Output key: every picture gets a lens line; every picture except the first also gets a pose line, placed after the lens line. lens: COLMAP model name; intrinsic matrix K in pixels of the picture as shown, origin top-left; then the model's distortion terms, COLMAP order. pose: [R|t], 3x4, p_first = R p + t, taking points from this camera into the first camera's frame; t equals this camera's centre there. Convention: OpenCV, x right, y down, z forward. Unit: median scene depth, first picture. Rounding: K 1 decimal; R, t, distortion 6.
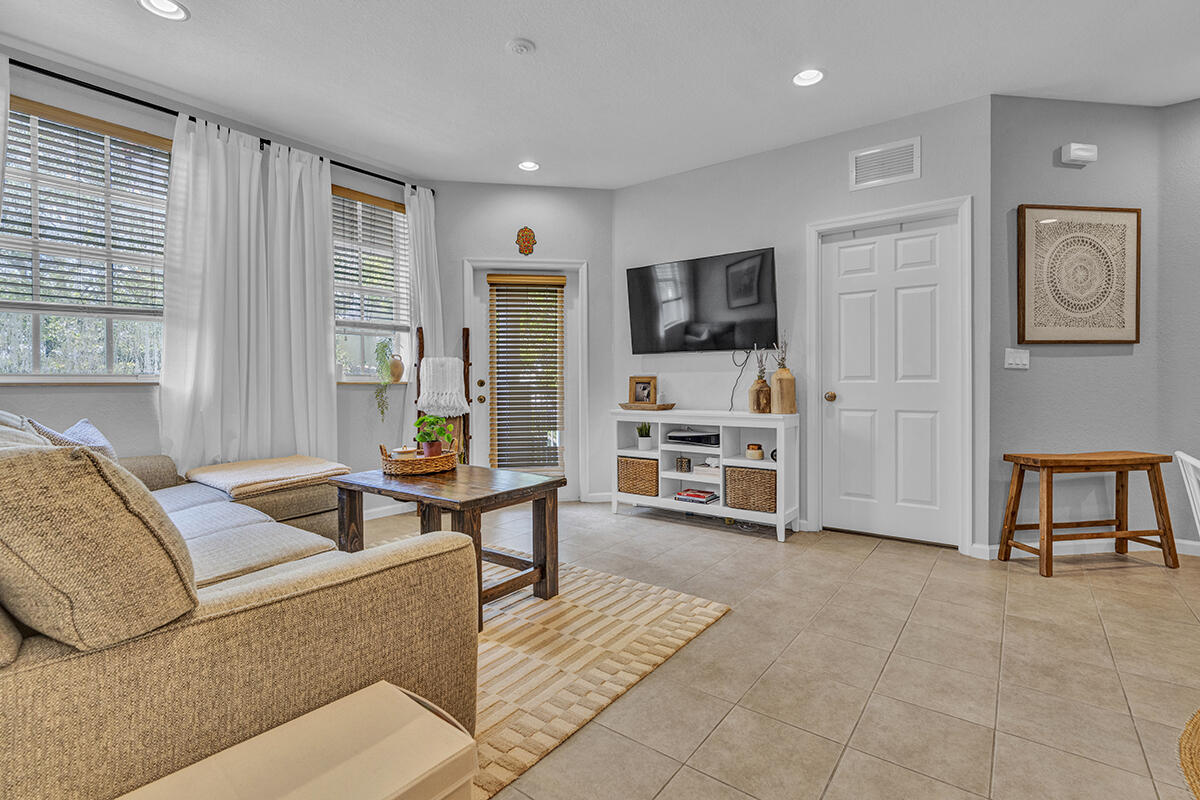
lens RADIAL K [[550.5, 0, 605.1], [0, 550.5, 382.7], [0, 0, 1]] dist [-0.001244, -0.000026]
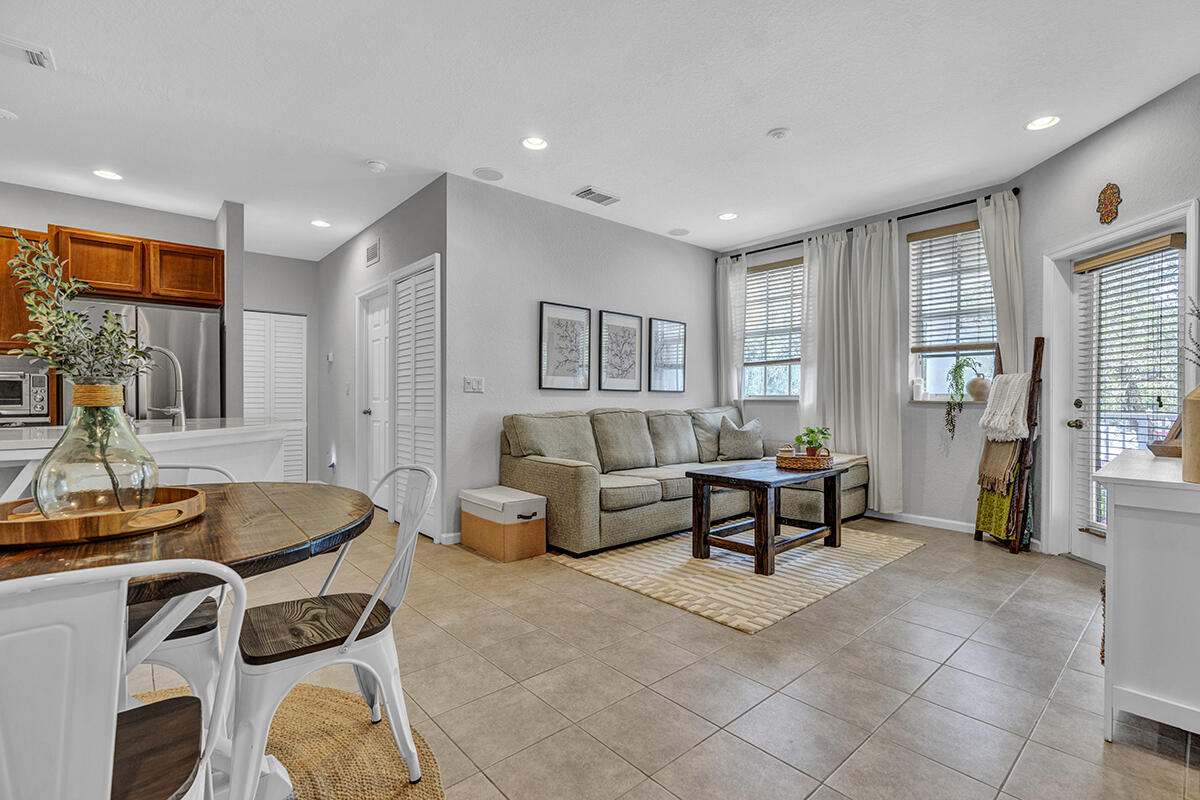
lens RADIAL K [[539.6, 0, 612.0], [0, 539.6, 398.3], [0, 0, 1]] dist [-0.000785, -0.000047]
pose [[-0.181240, 0.001471, -0.983438, 0.781674], [-0.003720, 0.999991, 0.002181, -0.007098], [0.983432, 0.004054, -0.181233, 0.596095]]
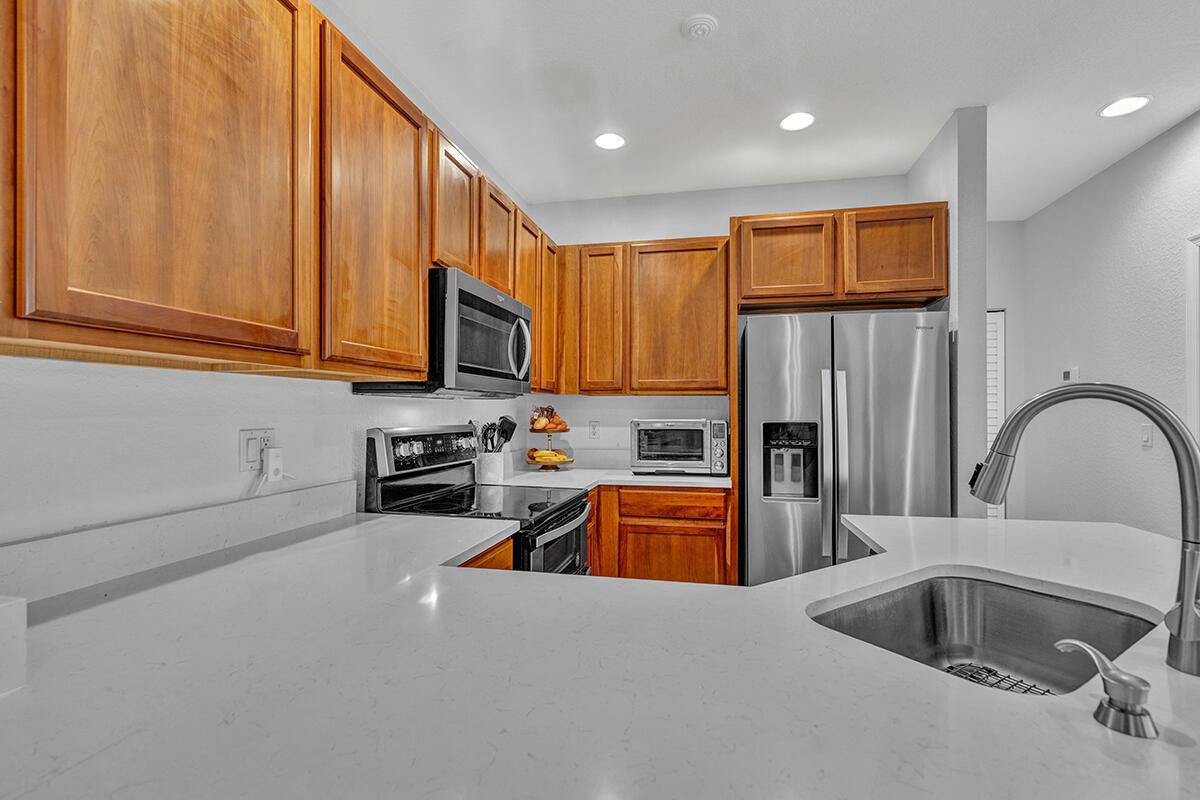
lens RADIAL K [[541.9, 0, 606.0], [0, 541.9, 407.2], [0, 0, 1]] dist [0.000650, 0.000243]
pose [[-0.901849, -0.002488, -0.432045, 0.459664], [0.000079, 0.999982, -0.005923, -0.061234], [0.432052, -0.005376, -0.901833, -0.019607]]
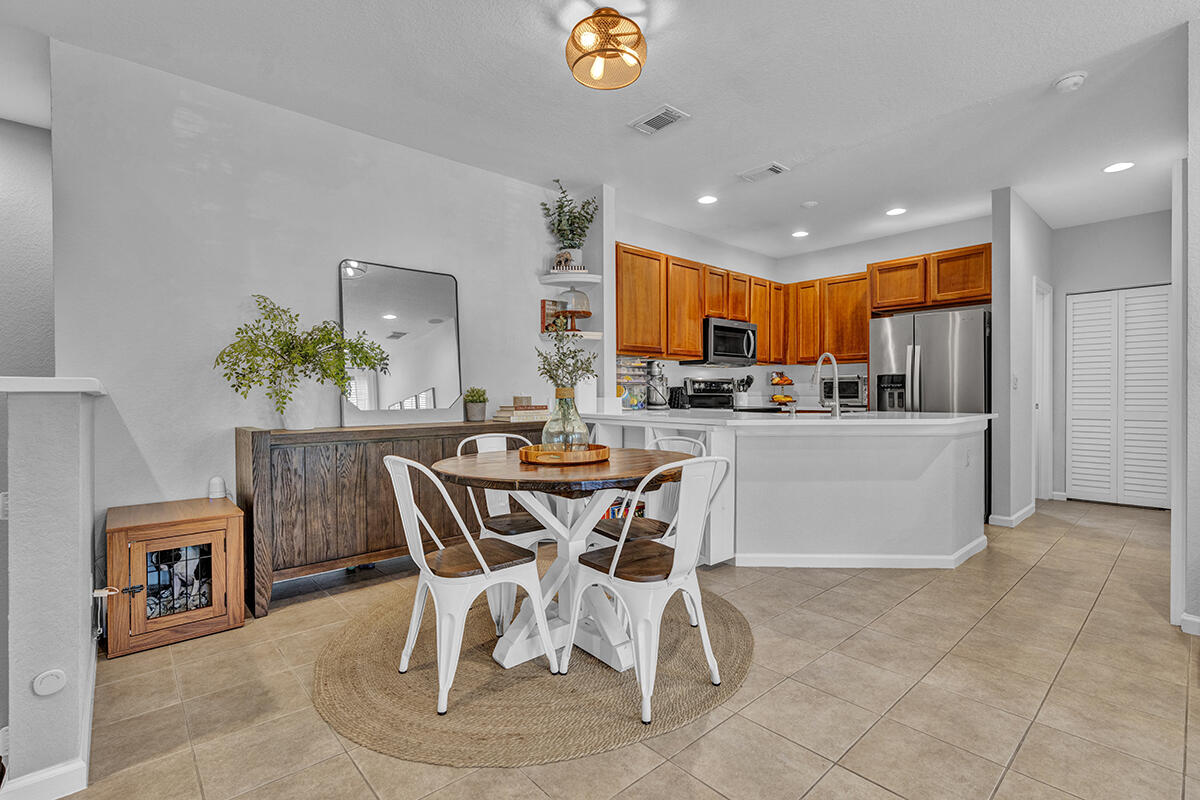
lens RADIAL K [[543.8, 0, 610.7], [0, 543.8, 397.5], [0, 0, 1]] dist [-0.002729, 0.000258]
pose [[-0.985046, 0.003689, 0.172252, 0.388556], [0.005098, 0.999957, 0.007742, -0.005863], [-0.172216, 0.008504, -0.985023, 0.831127]]
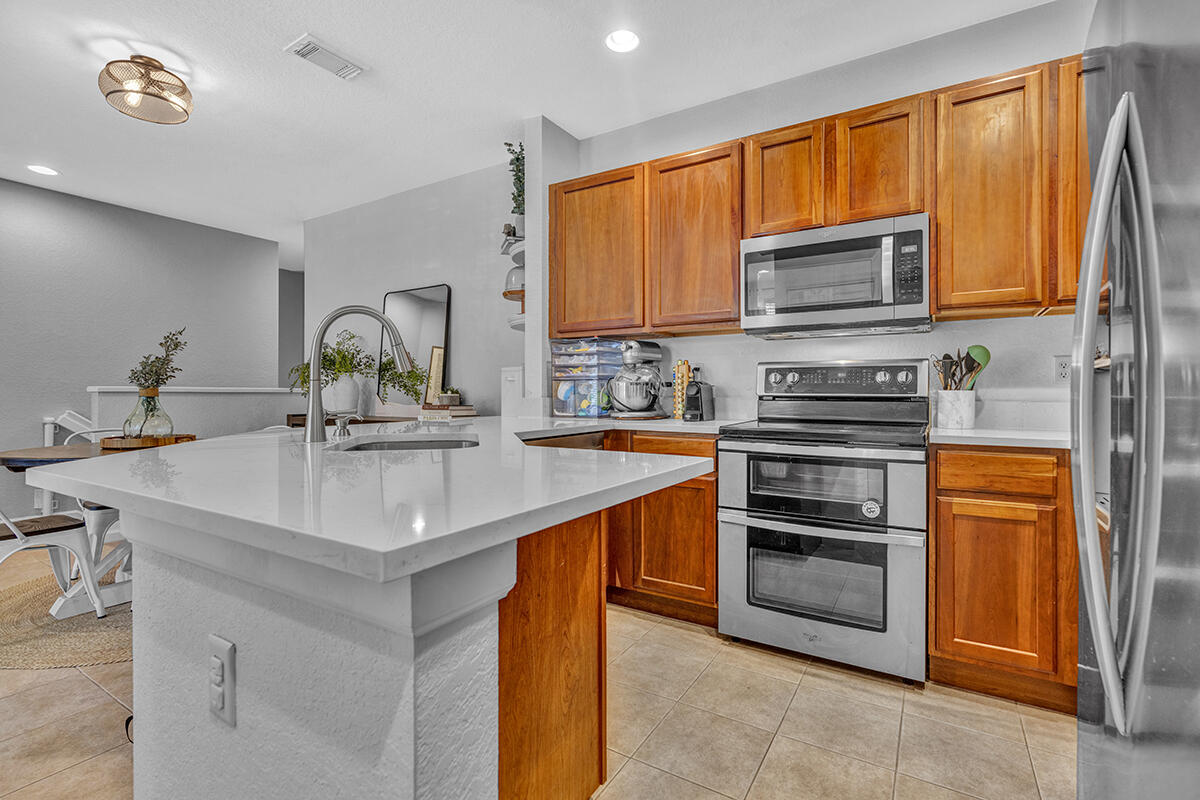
lens RADIAL K [[543.8, 0, 610.7], [0, 543.8, 397.5], [0, 0, 1]] dist [-0.002729, 0.000258]
pose [[-0.108666, -0.004320, 0.994069, -0.259159], [-0.001039, 0.999991, 0.004232, -0.001704], [-0.994078, -0.000573, -0.108669, -0.284233]]
